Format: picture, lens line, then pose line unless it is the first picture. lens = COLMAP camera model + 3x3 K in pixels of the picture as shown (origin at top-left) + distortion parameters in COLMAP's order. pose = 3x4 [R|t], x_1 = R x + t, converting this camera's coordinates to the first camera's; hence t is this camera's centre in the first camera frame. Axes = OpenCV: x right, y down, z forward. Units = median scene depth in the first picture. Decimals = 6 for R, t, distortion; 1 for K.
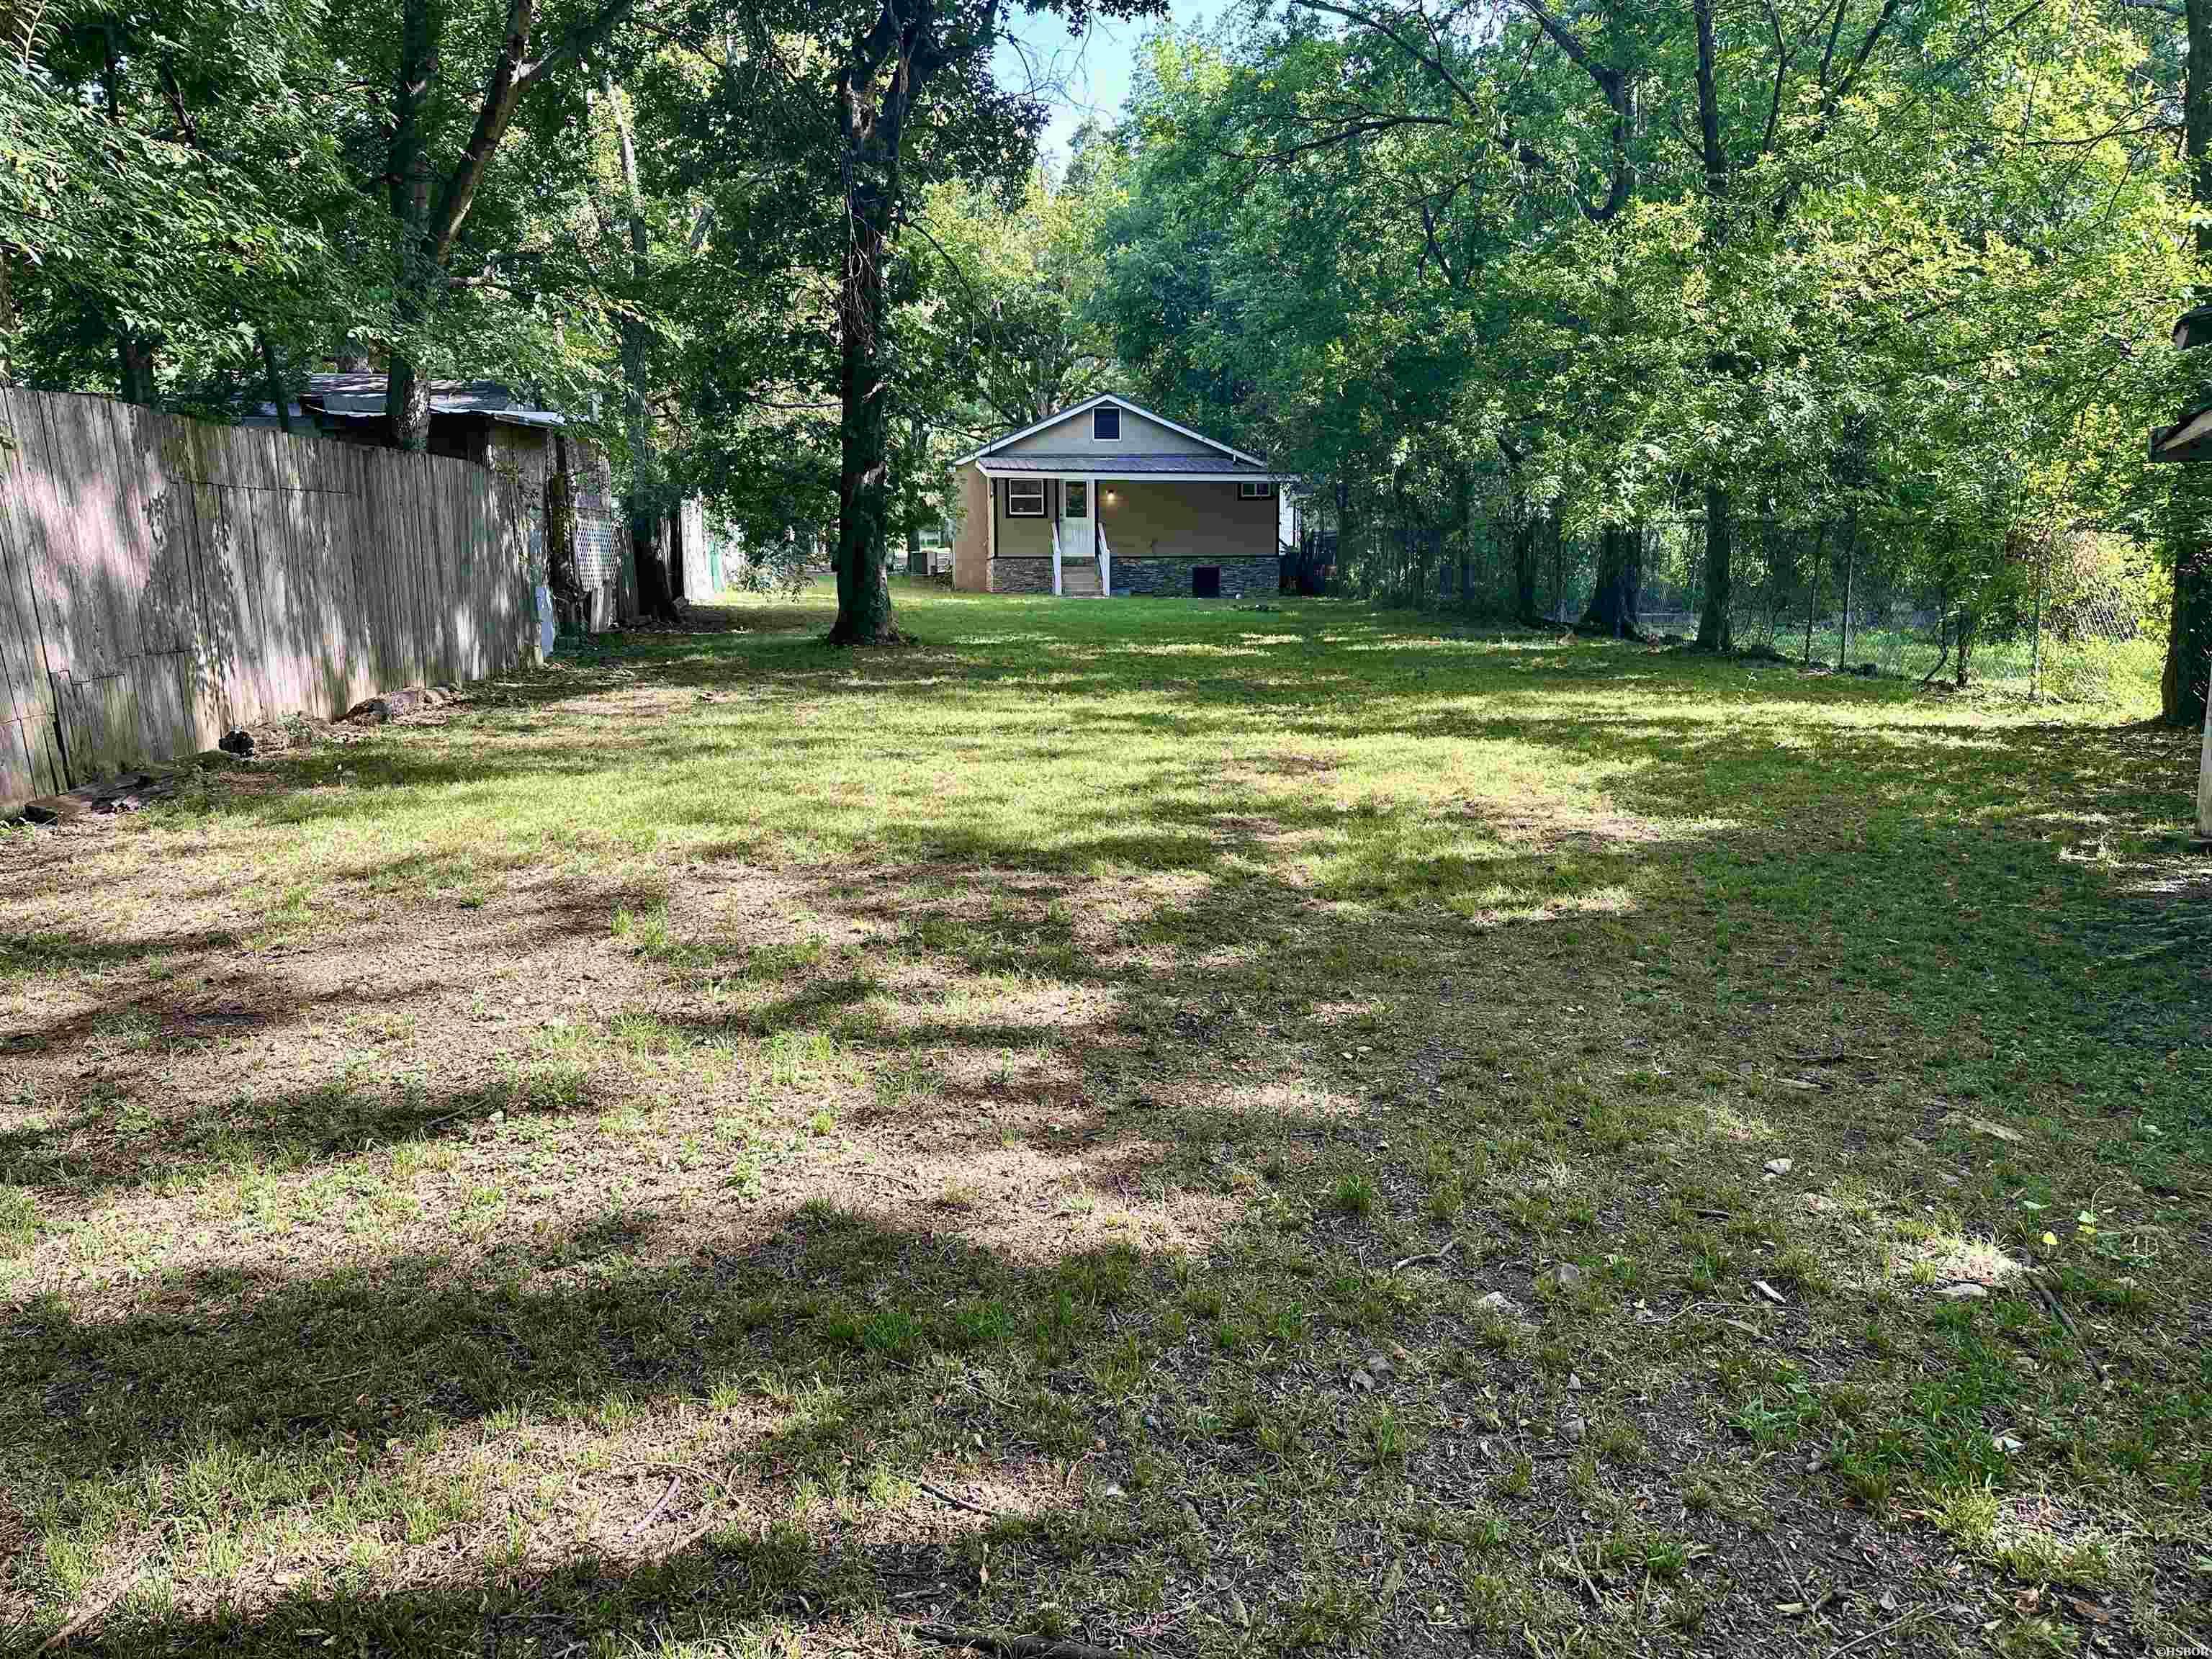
lens RADIAL K [[1498.7, 0, 1106.0], [0, 1498.7, 829.5], [0, 0, 1]] dist [0.021792, -0.001071]
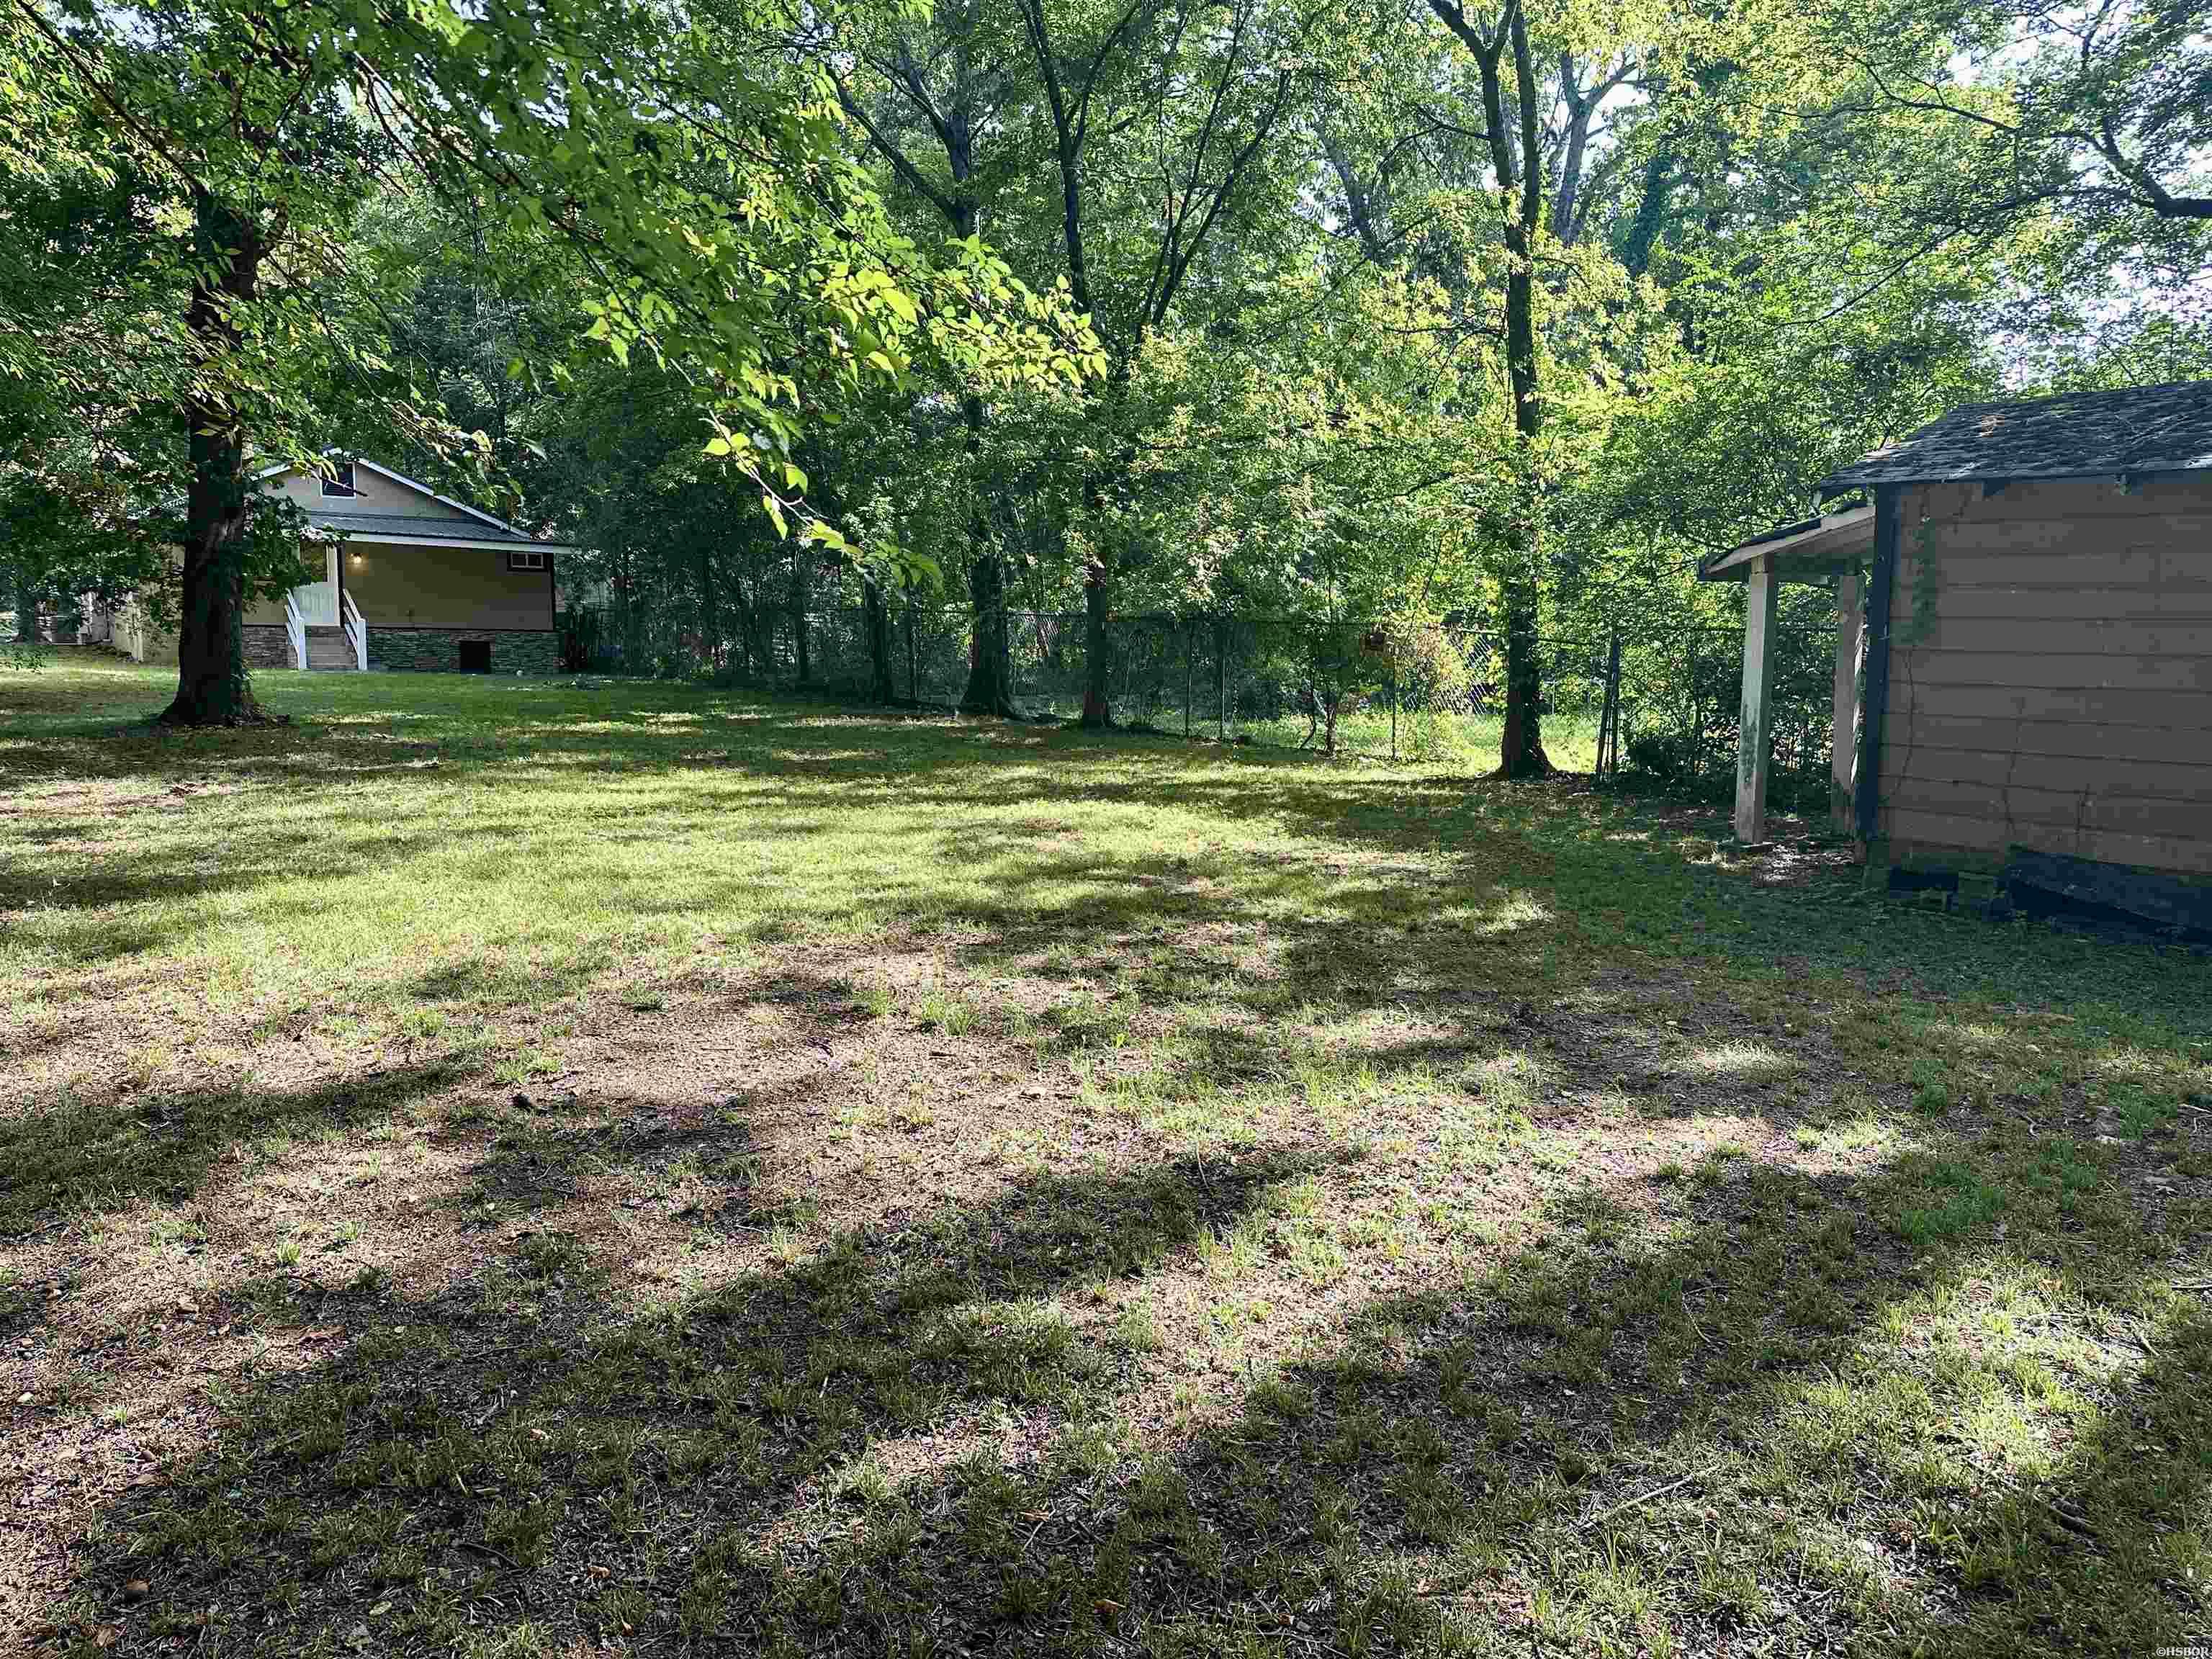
lens RADIAL K [[1498.7, 0, 1106.0], [0, 1498.7, 829.5], [0, 0, 1]] dist [0.021792, -0.001071]
pose [[0.857727, -0.045021, 0.512131, -0.251440], [0.071434, 0.996932, -0.032000, -0.003679], [-0.509119, 0.064031, 0.858311, 0.036413]]
